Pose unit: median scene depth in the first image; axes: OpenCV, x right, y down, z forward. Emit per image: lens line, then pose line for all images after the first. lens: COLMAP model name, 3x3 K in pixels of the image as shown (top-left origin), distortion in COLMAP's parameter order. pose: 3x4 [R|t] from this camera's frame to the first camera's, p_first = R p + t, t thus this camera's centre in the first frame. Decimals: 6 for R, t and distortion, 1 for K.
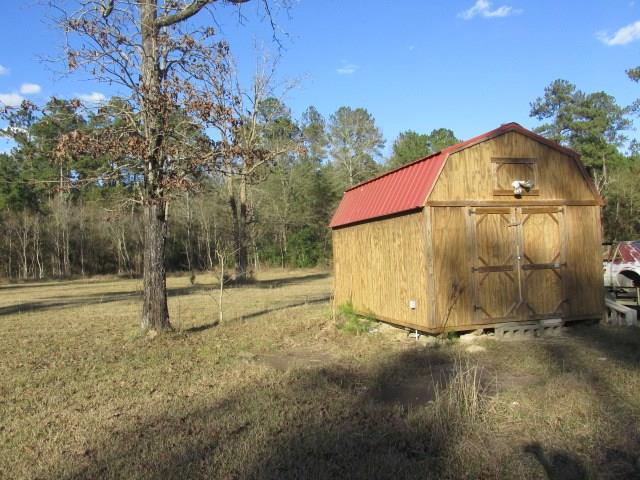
lens RADIAL K [[533.9, 0, 322.7], [0, 533.9, 243.2], [0, 0, 1]] dist [-0.027241, 0.007014]
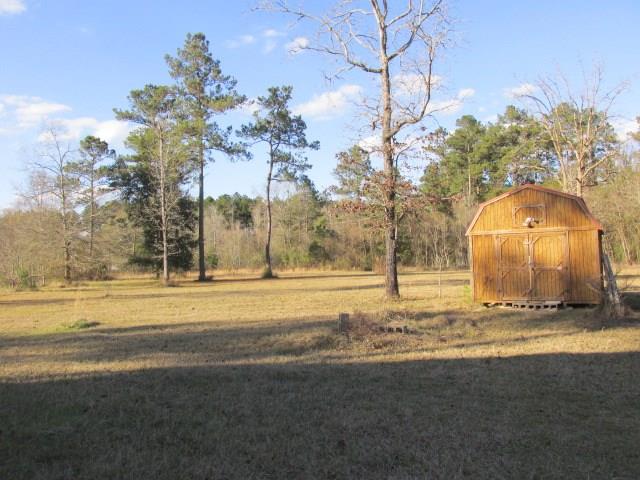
lens RADIAL K [[533.9, 0, 324.6], [0, 533.9, 239.7], [0, 0, 1]] dist [-0.027241, 0.007014]
pose [[0.714988, -0.009181, -0.699076, 0.241288], [0.016316, 0.999861, 0.003556, -0.014634], [0.698946, -0.013949, 0.715038, -0.150427]]
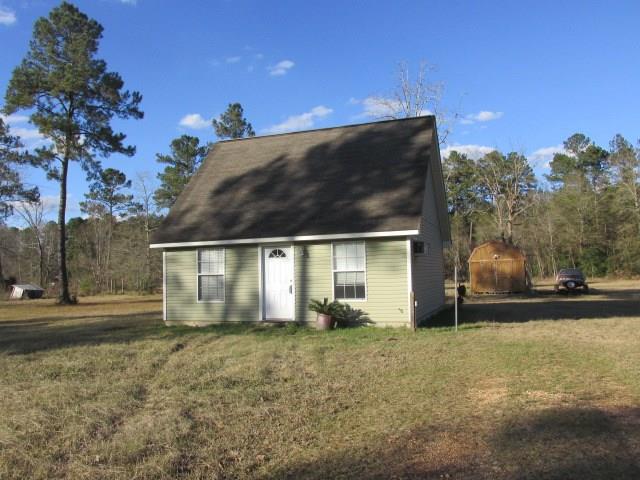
lens RADIAL K [[533.9, 0, 317.6], [0, 533.9, 239.1], [0, 0, 1]] dist [-0.027241, 0.007014]
pose [[0.790256, -0.023471, -0.612327, 0.394816], [0.009625, 0.999618, -0.025893, -0.031286], [0.612701, 0.014569, 0.790181, -0.684687]]
